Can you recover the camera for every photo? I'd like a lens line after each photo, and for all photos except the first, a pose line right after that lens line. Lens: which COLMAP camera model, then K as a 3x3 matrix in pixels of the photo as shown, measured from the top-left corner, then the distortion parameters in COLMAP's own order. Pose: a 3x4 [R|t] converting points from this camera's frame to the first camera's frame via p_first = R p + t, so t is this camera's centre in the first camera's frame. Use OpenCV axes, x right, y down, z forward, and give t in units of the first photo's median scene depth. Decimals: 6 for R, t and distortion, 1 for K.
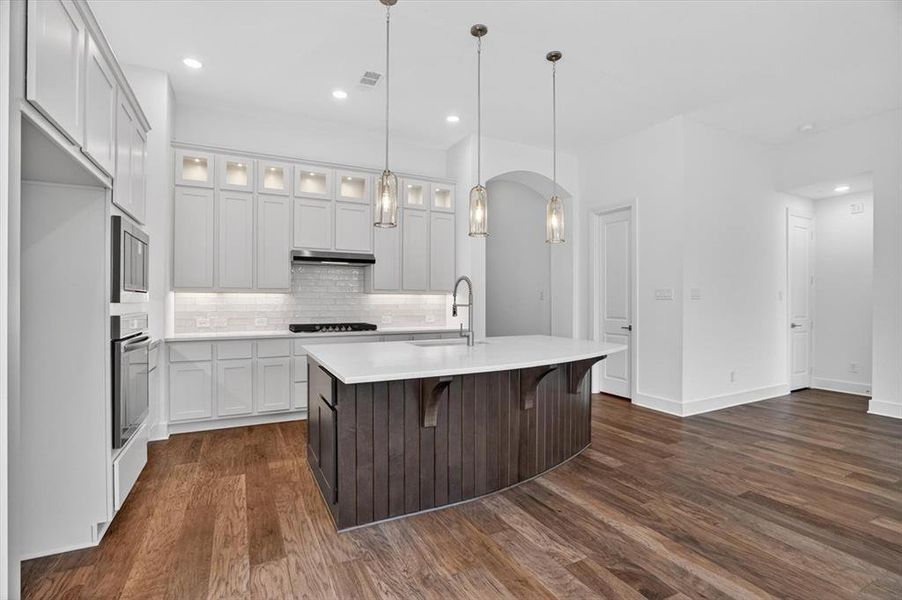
lens RADIAL K [[422.8, 0, 451.8], [0, 422.8, 297.8], [0, 0, 1]] dist [-0.050455, 0.016981]
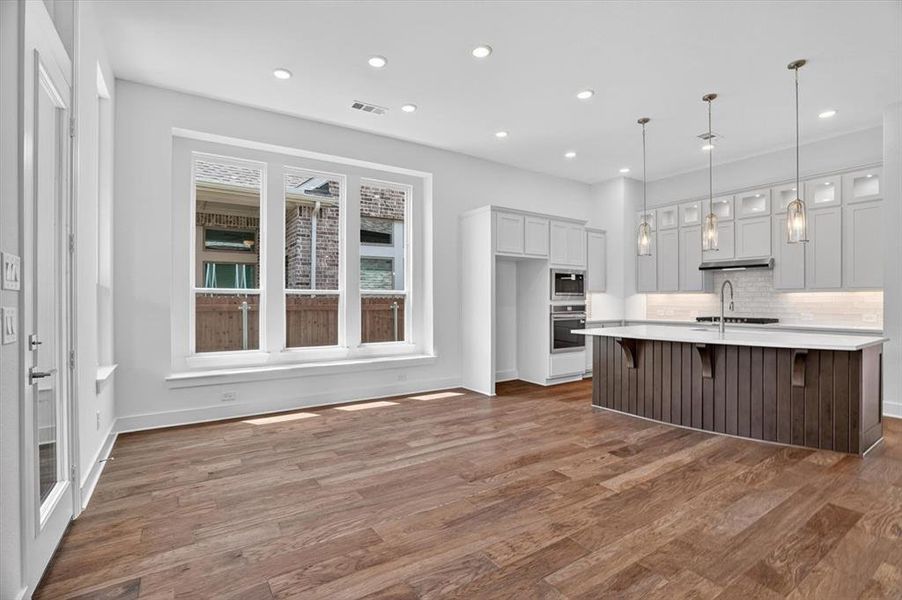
lens RADIAL K [[422.8, 0, 456.1], [0, 422.8, 298.8], [0, 0, 1]] dist [-0.050455, 0.016981]
pose [[0.114927, -0.004498, -0.993364, 1.114871], [0.009794, 0.999946, -0.003395, 0.003717], [0.993326, -0.009339, 0.114964, 0.028034]]
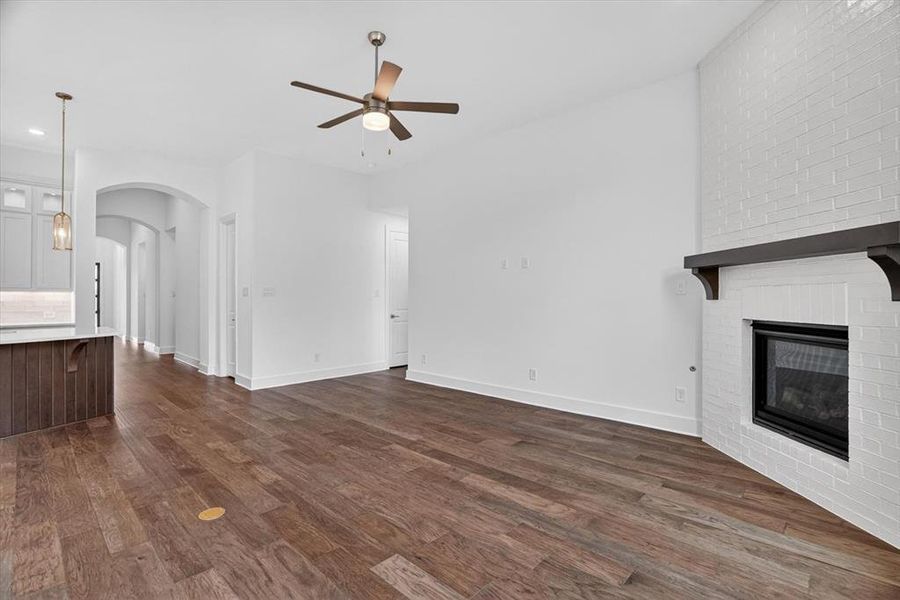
lens RADIAL K [[421.9, 0, 449.6], [0, 421.9, 298.1], [0, 0, 1]] dist [-0.050455, 0.016981]
pose [[0.944428, -0.001901, 0.328714, 0.875993], [-0.001026, 0.999961, 0.008729, -0.003337], [-0.328718, -0.008581, 0.944389, -0.470524]]
